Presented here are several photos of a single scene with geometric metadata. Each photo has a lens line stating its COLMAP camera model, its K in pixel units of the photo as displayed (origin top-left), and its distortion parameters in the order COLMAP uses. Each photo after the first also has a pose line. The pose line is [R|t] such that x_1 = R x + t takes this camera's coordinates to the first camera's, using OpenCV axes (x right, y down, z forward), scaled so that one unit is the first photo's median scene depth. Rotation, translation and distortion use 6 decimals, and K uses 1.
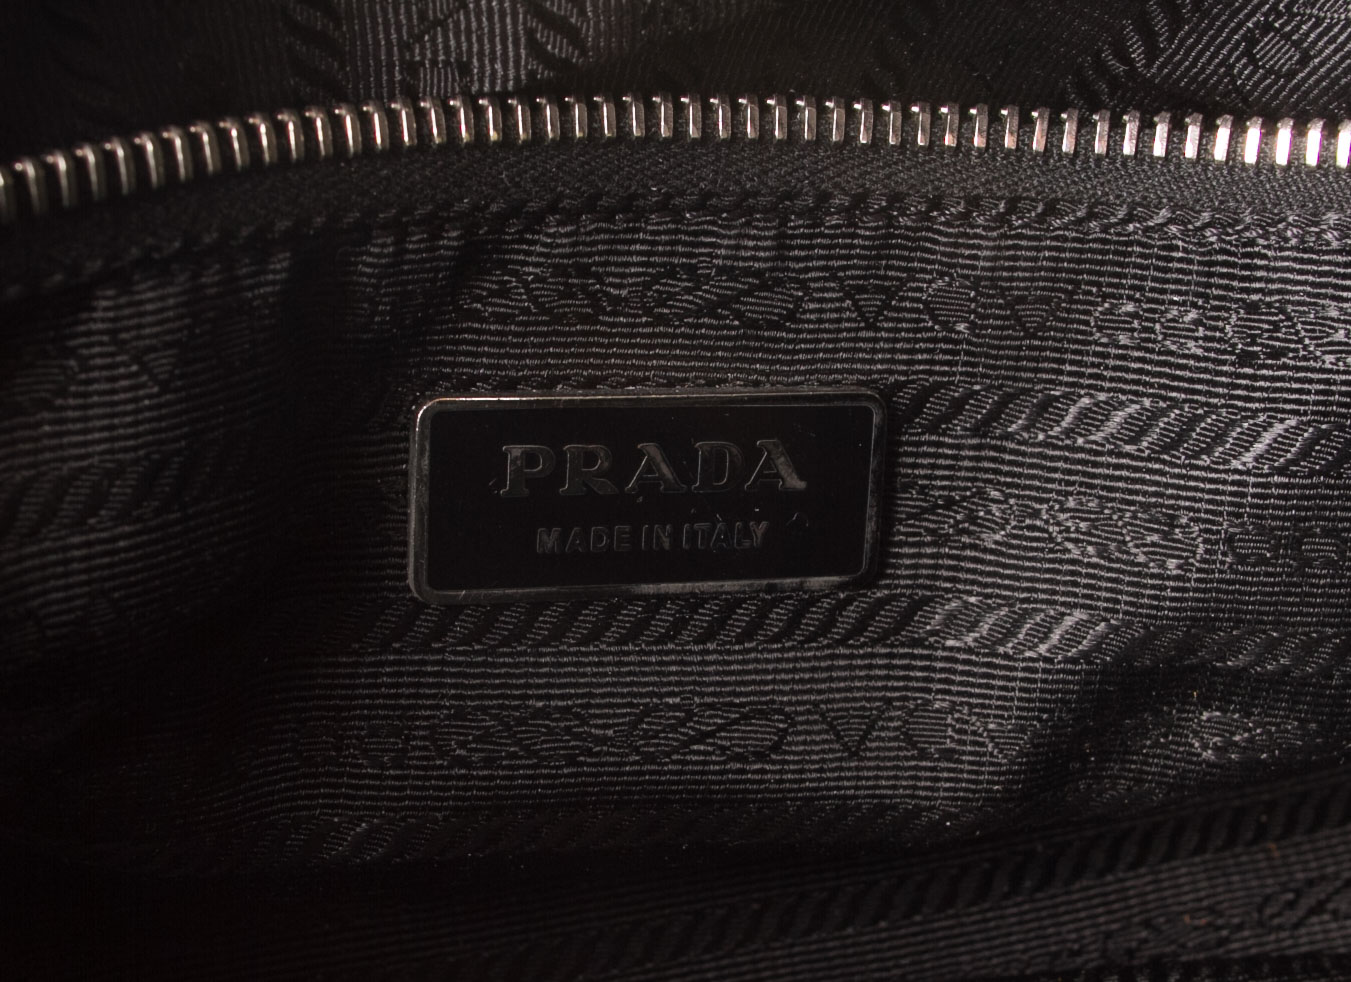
lens RADIAL K [[2865.4, 0, 666.1], [0, 2865.4, 492.1], [0, 0, 1]] dist [-0.007255, 0.000000]
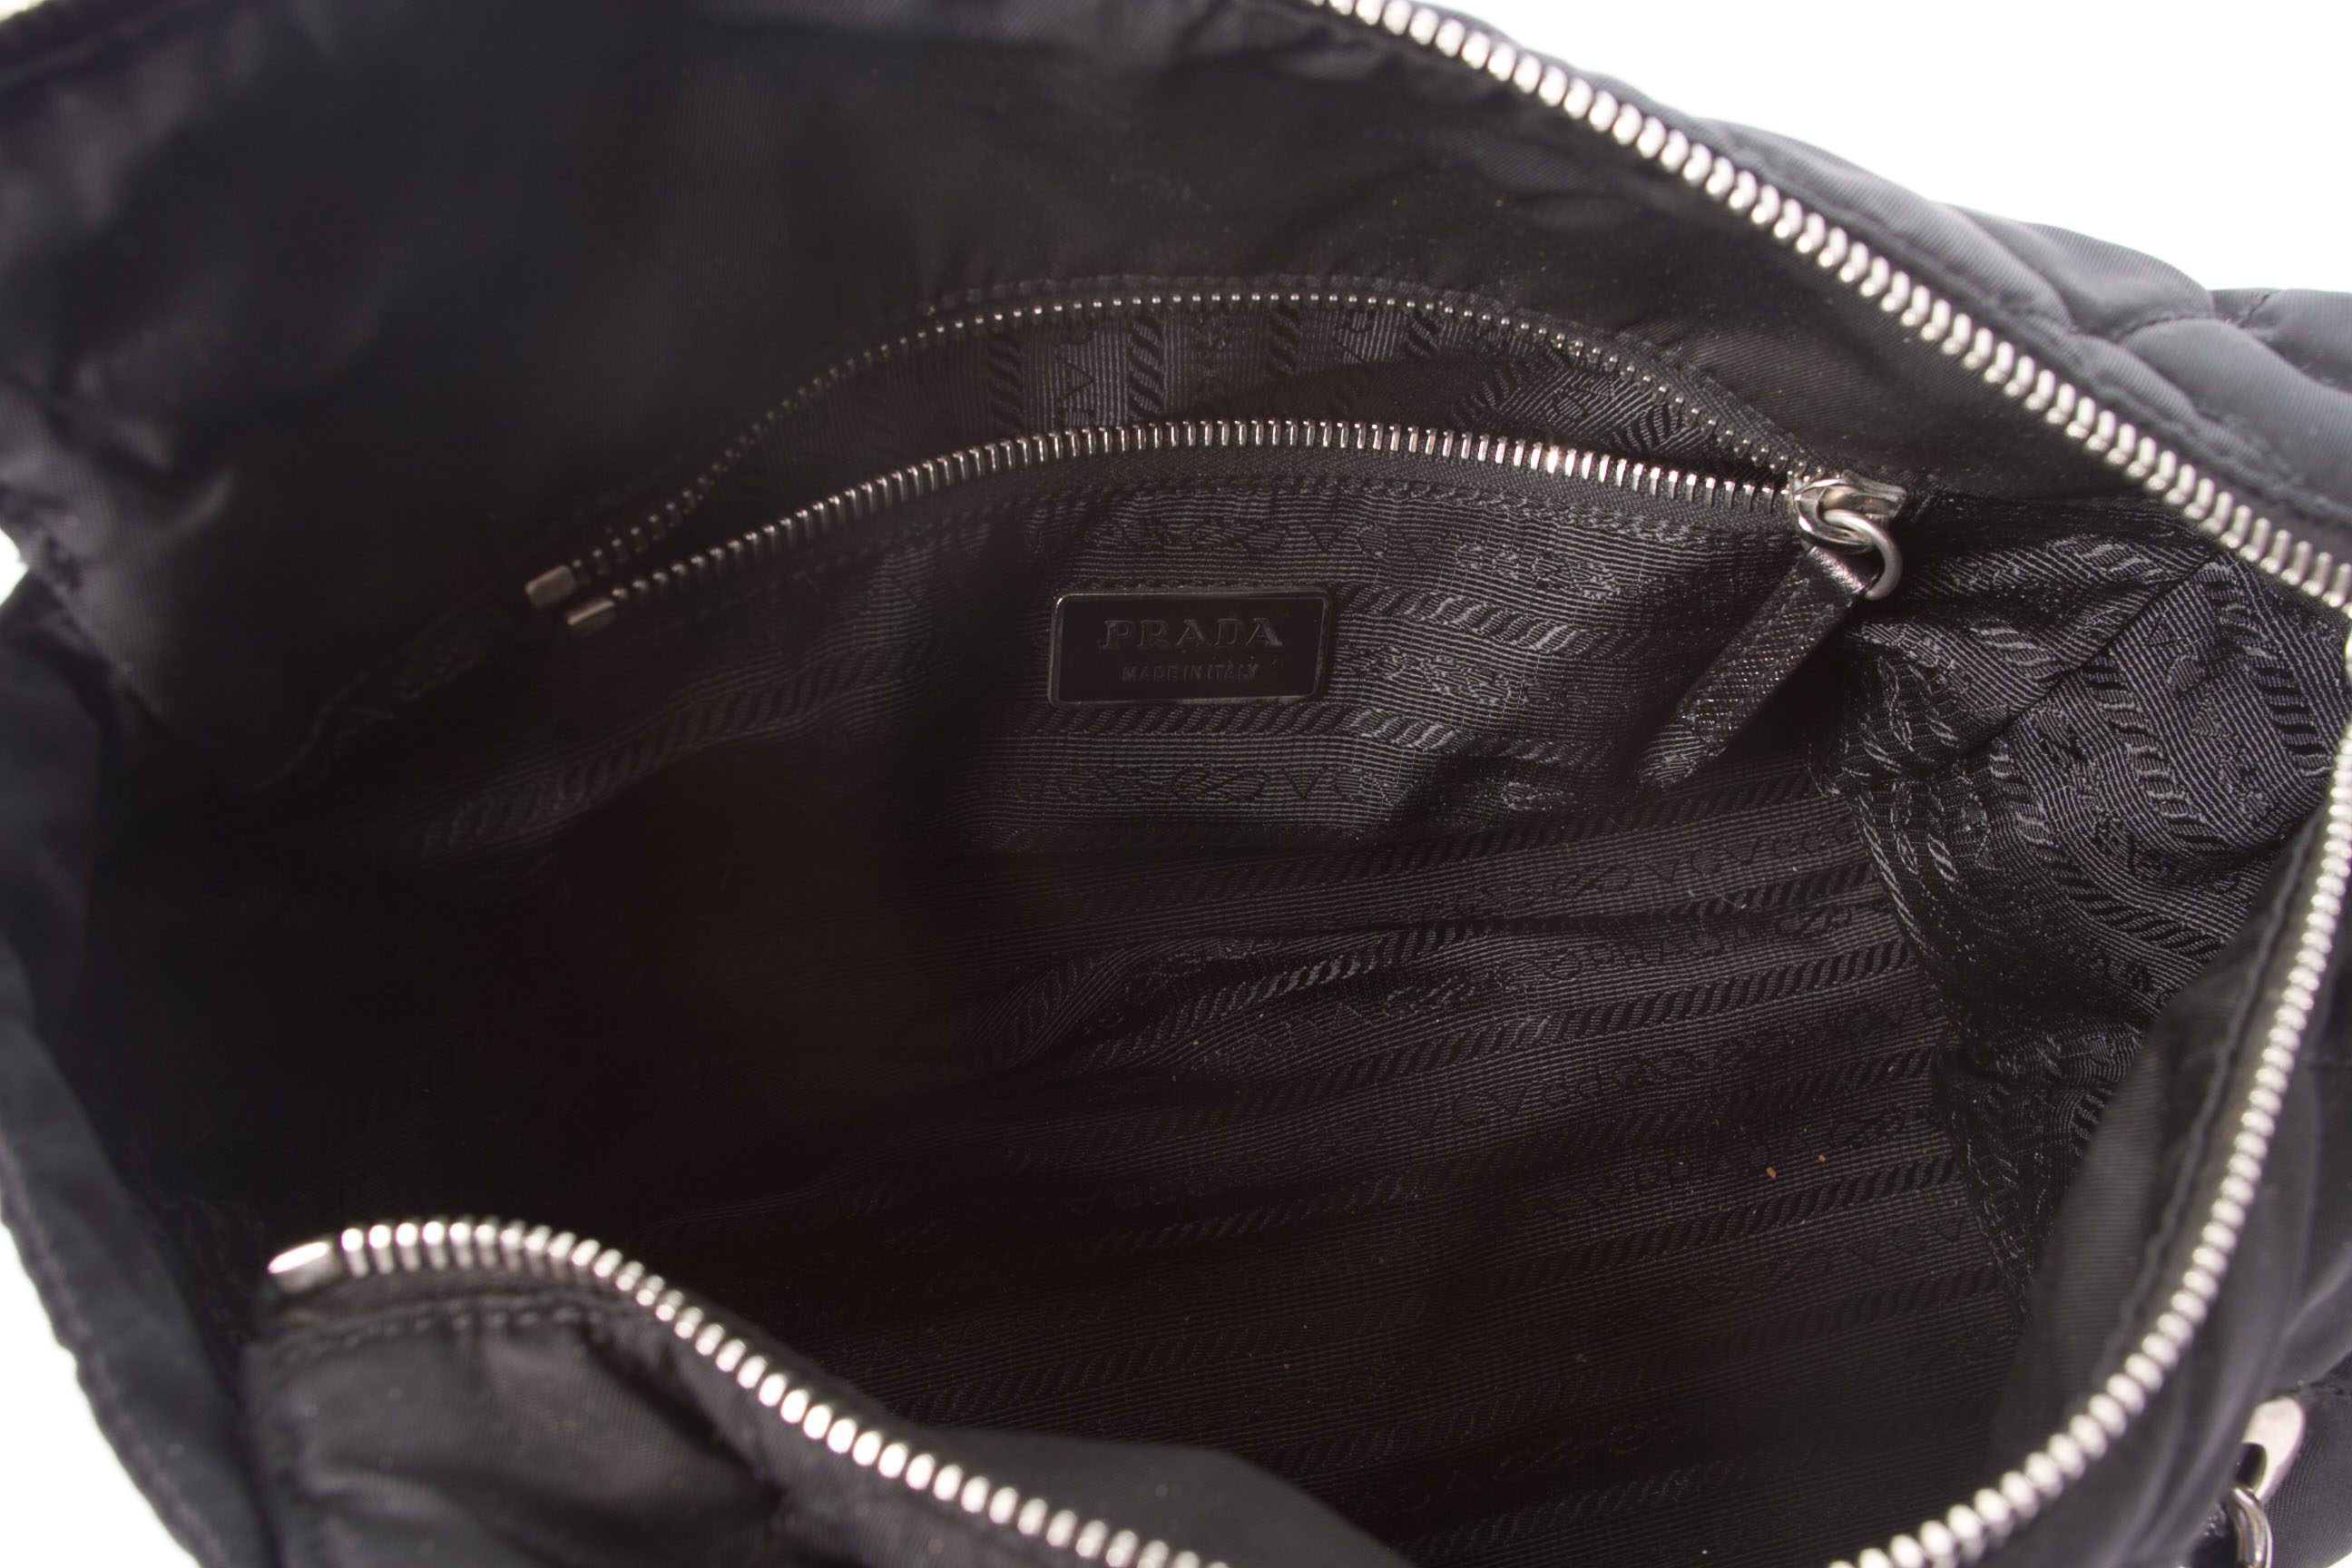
lens RADIAL K [[2244.0, 0, 1195.8], [0, 2244.0, 777.3], [0, 0, 1]] dist [-0.026156, 0.000000]
pose [[0.998936, 0.045471, -0.007730, 0.011638], [-0.043877, 0.988510, 0.144644, -0.116058], [0.014218, -0.144151, 0.989454, -0.336408]]
